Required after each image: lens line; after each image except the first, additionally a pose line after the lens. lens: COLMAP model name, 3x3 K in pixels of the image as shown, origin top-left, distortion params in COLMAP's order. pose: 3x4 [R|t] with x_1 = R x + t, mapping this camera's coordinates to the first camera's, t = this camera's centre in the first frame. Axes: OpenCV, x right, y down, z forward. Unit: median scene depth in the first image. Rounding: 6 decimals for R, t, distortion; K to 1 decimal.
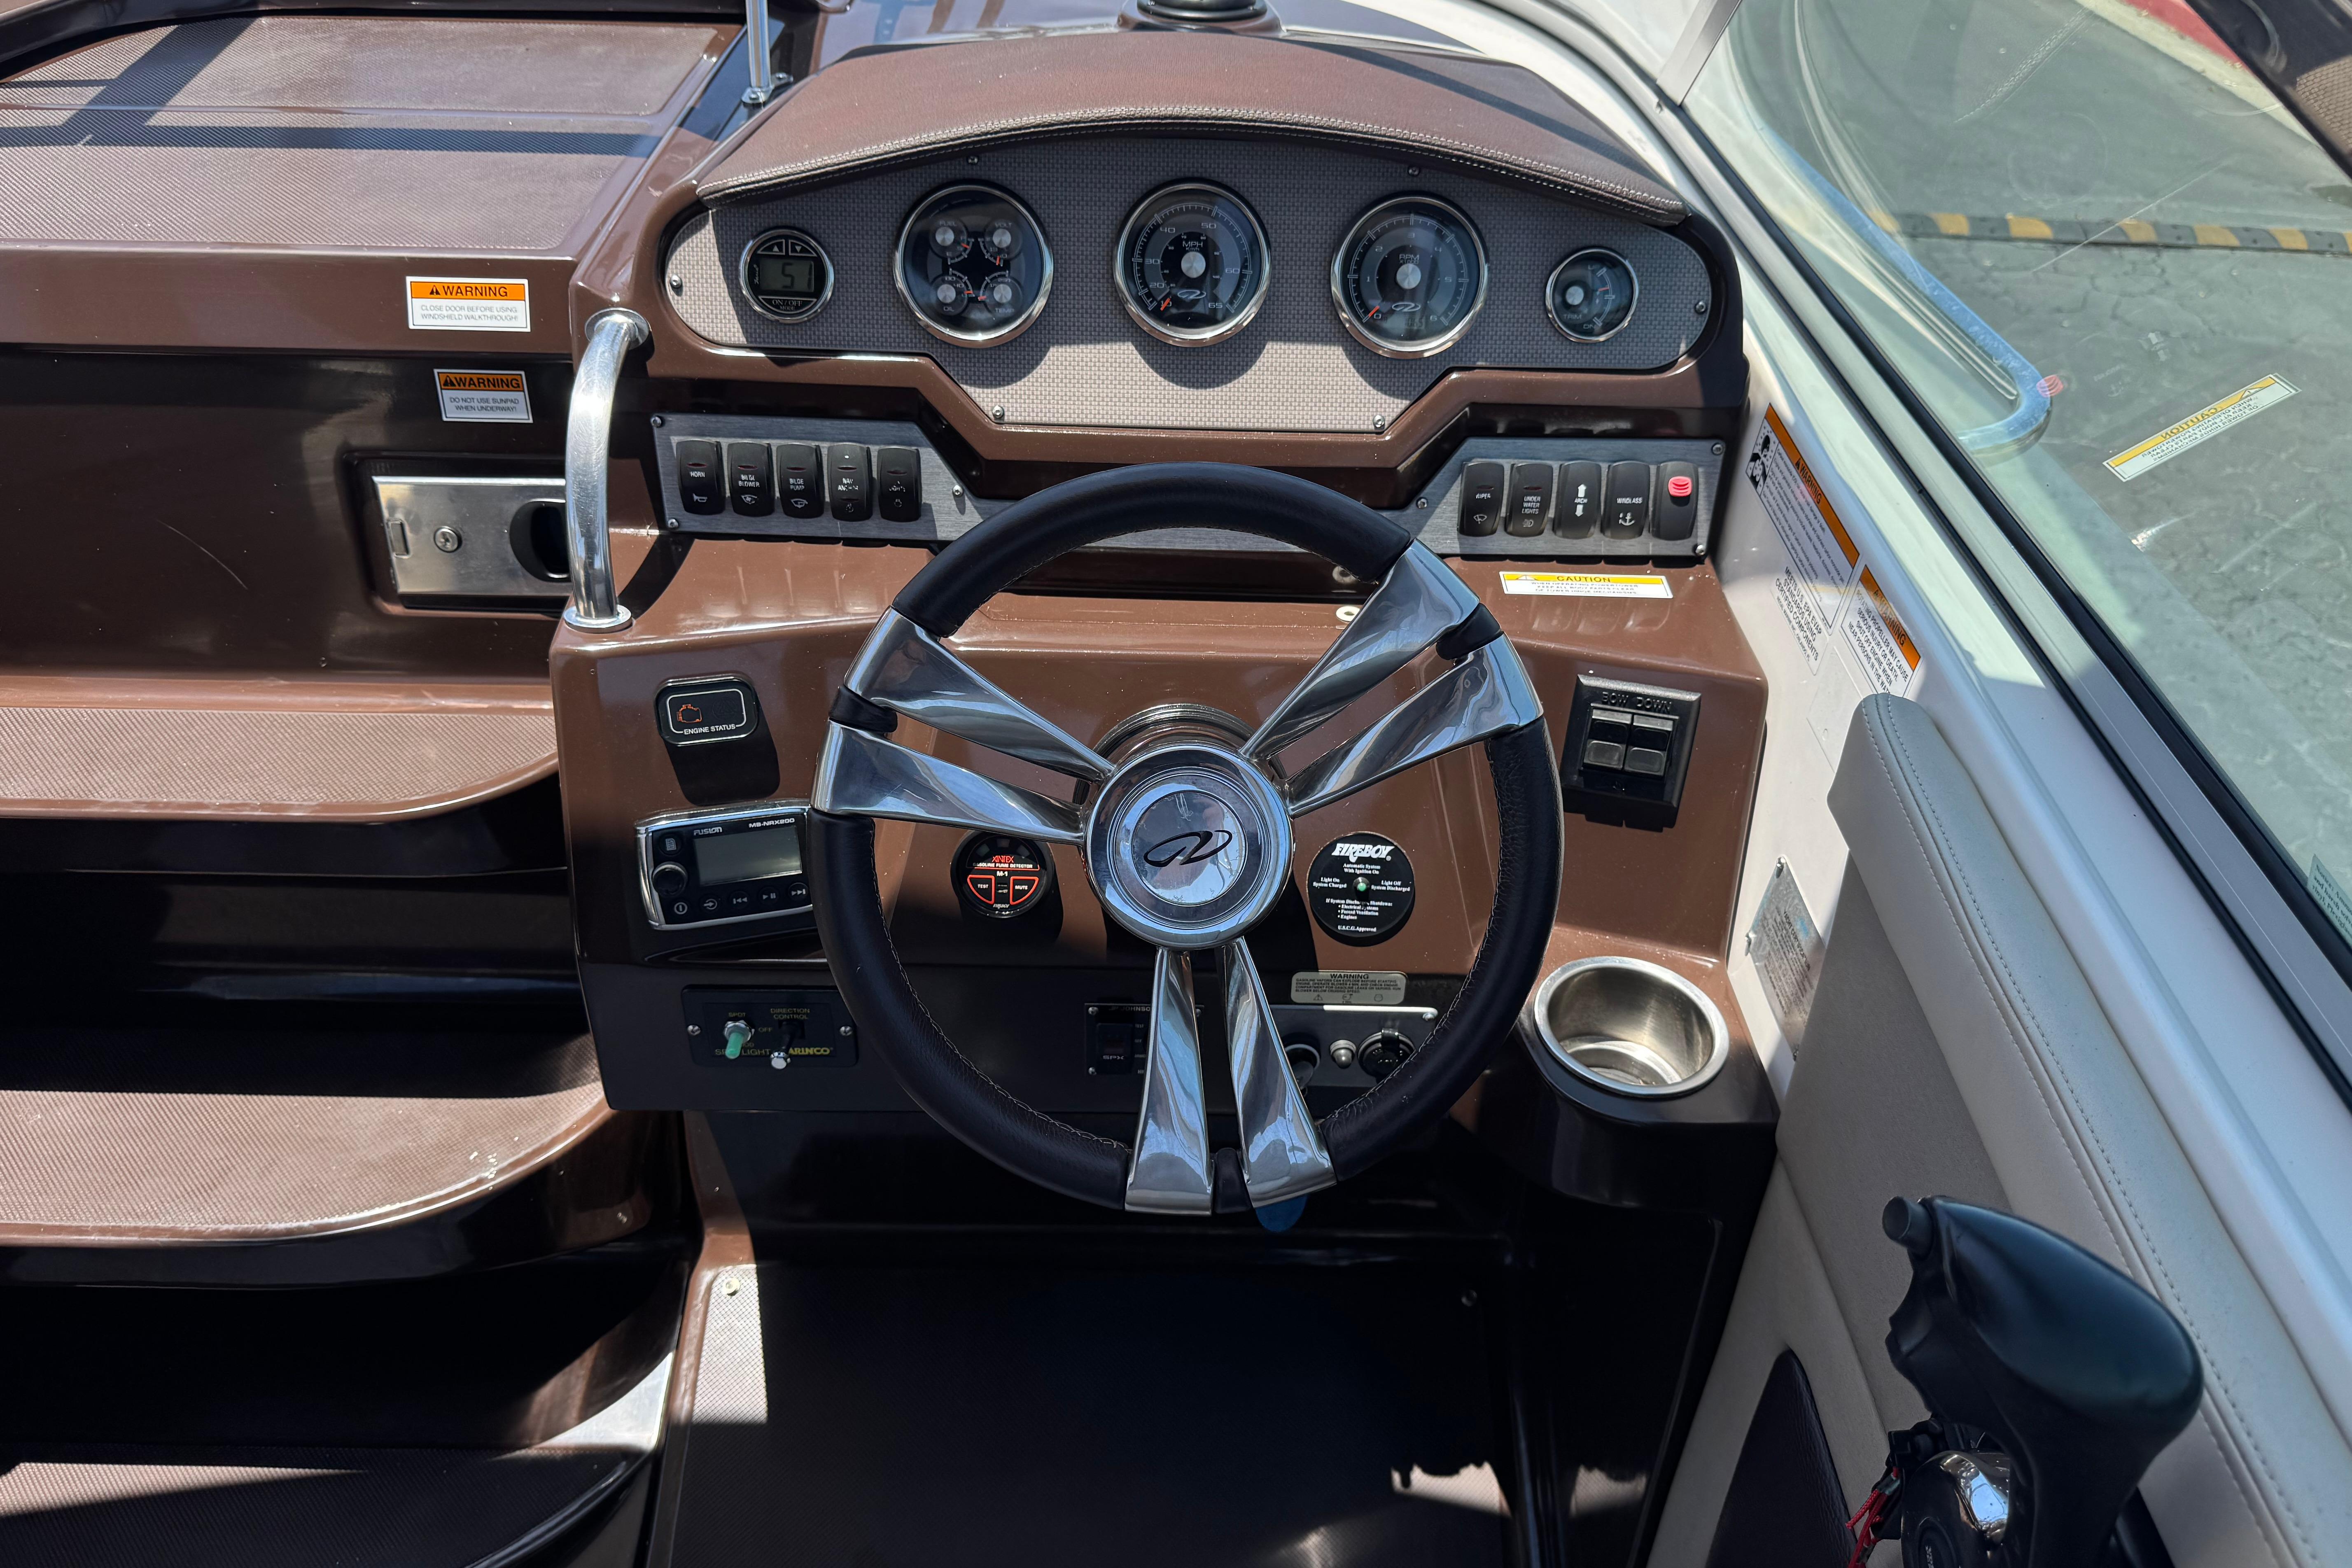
lens RADIAL K [[1766.7, 0, 1106.7], [0, 1766.7, 861.5], [0, 0, 1]] dist [0.042788, -0.020920]
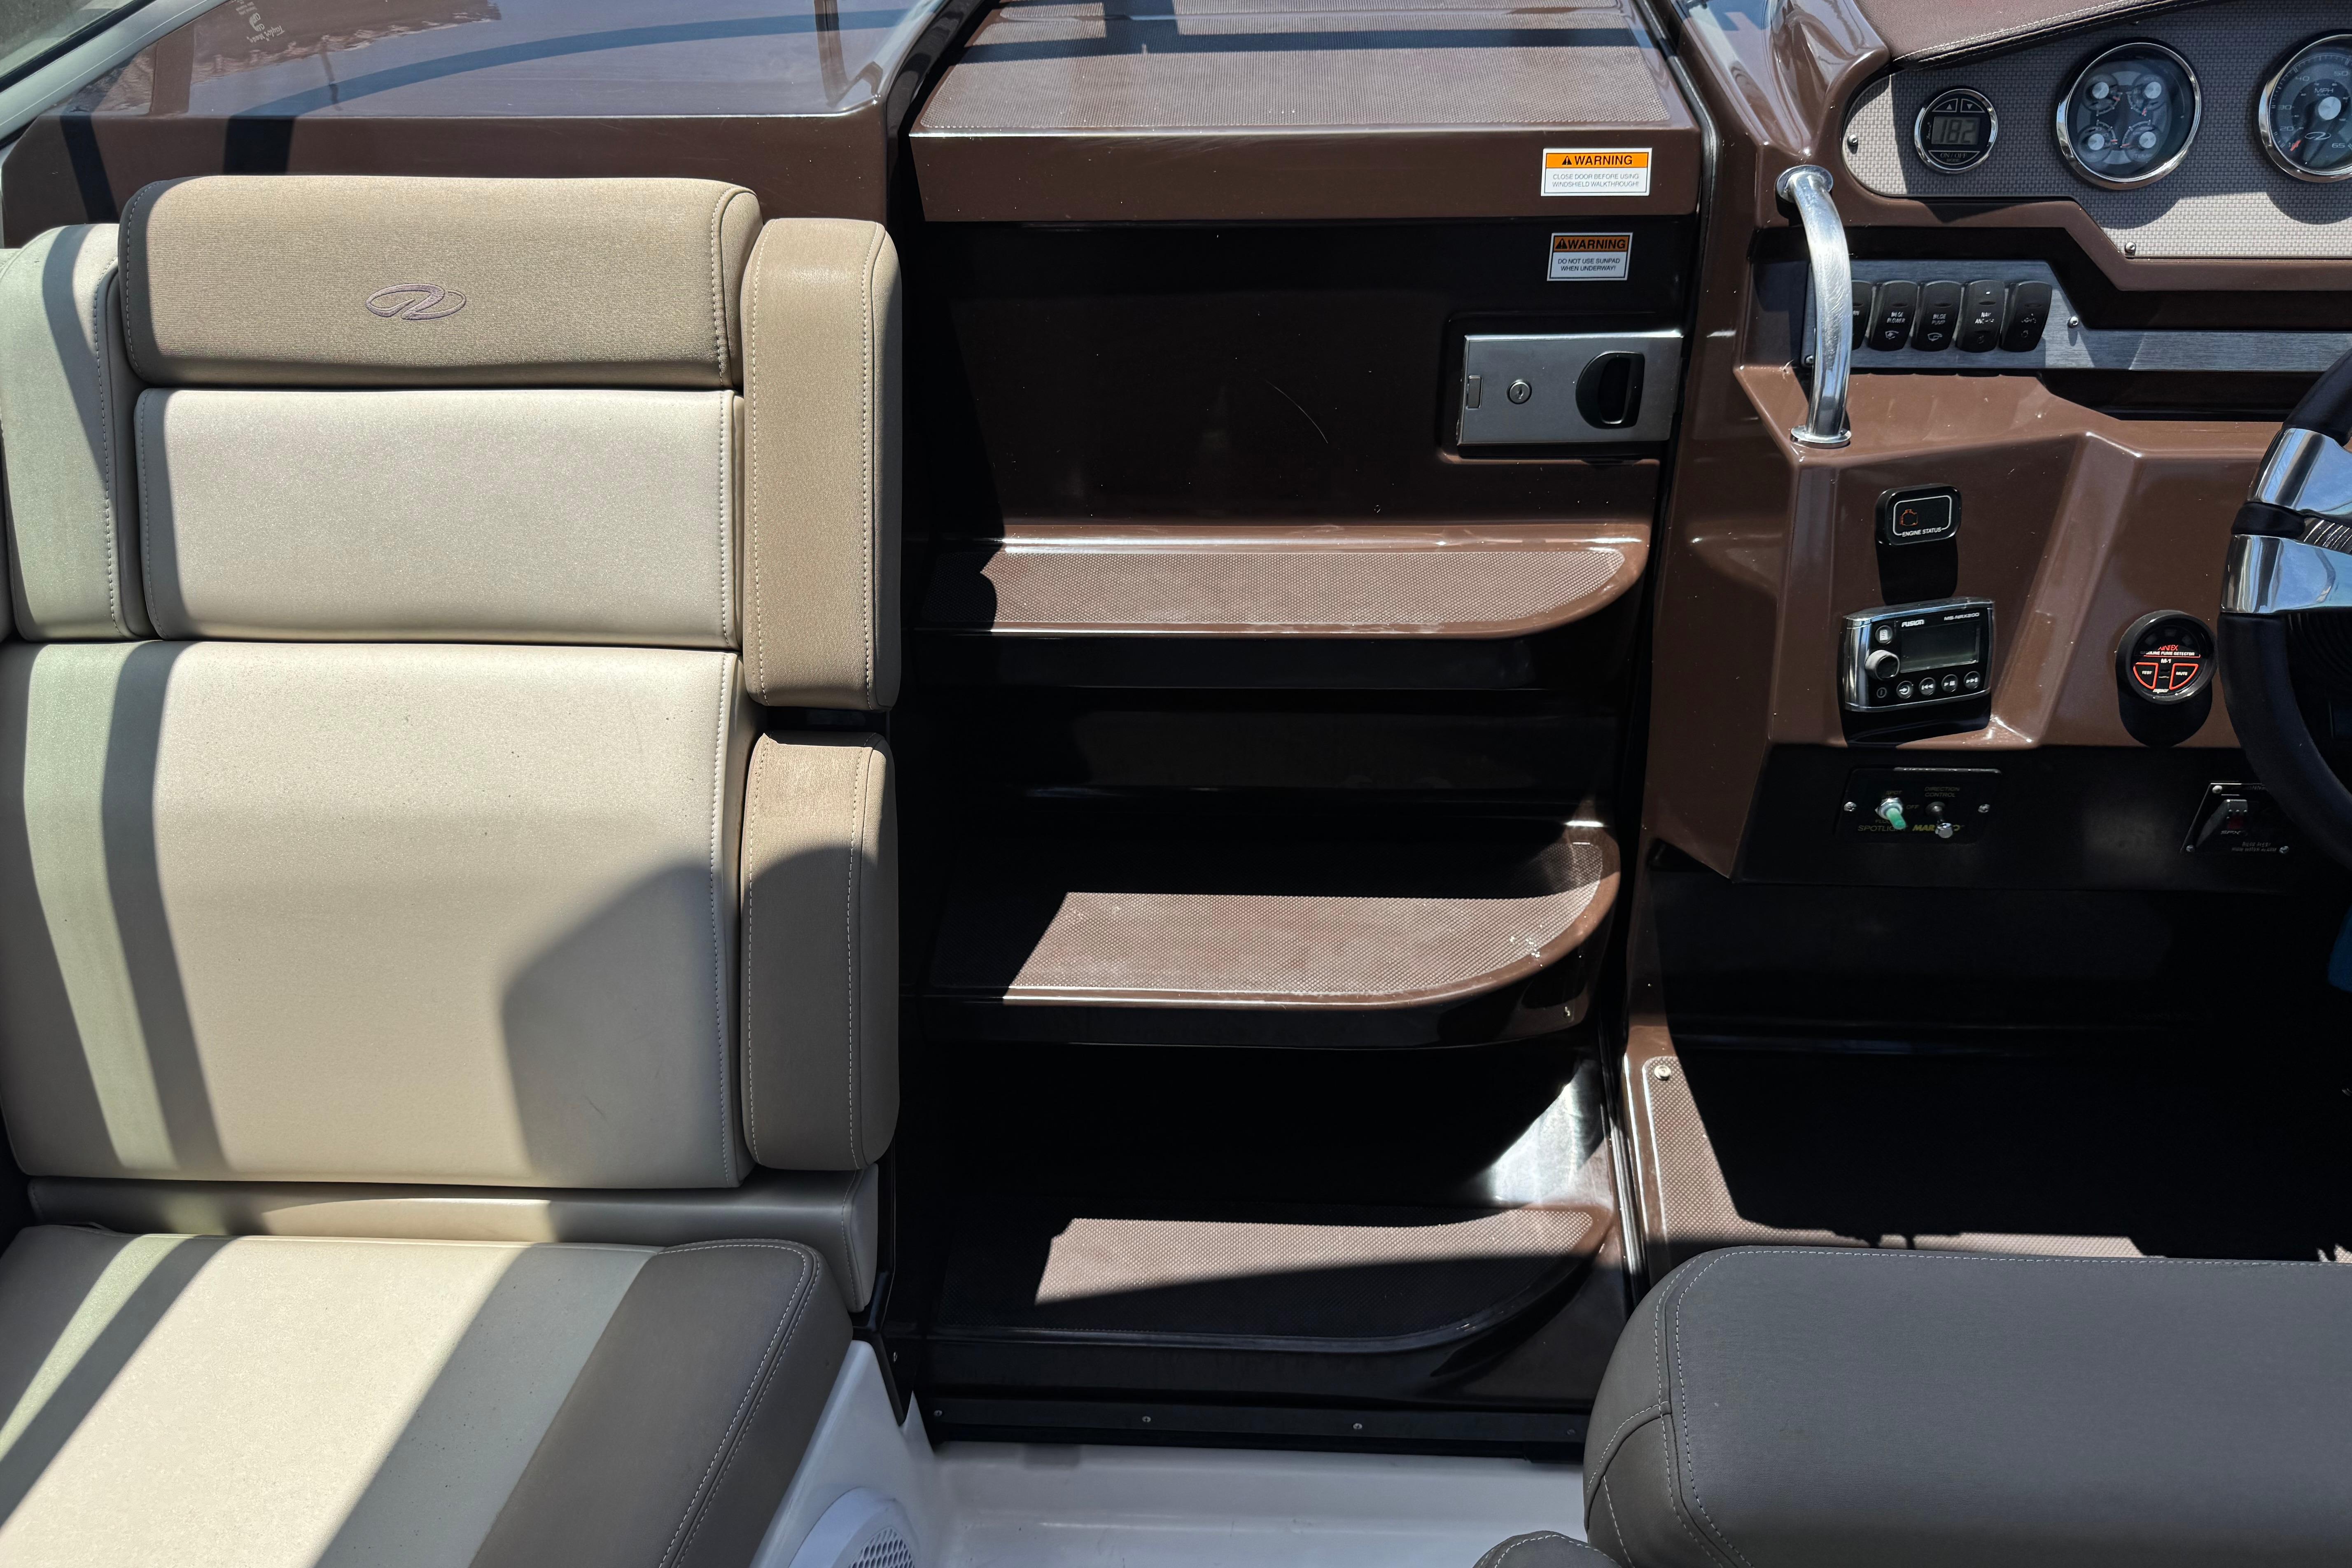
lens RADIAL K [[1766.7, 0, 1174.4], [0, 1766.7, 795.6], [0, 0, 1]] dist [0.042788, -0.020920]
pose [[0.998566, -0.001702, -0.053502, -0.594018], [0.001735, 0.999998, 0.000569, 0.085685], [0.053500, -0.000661, 0.998568, -0.148636]]
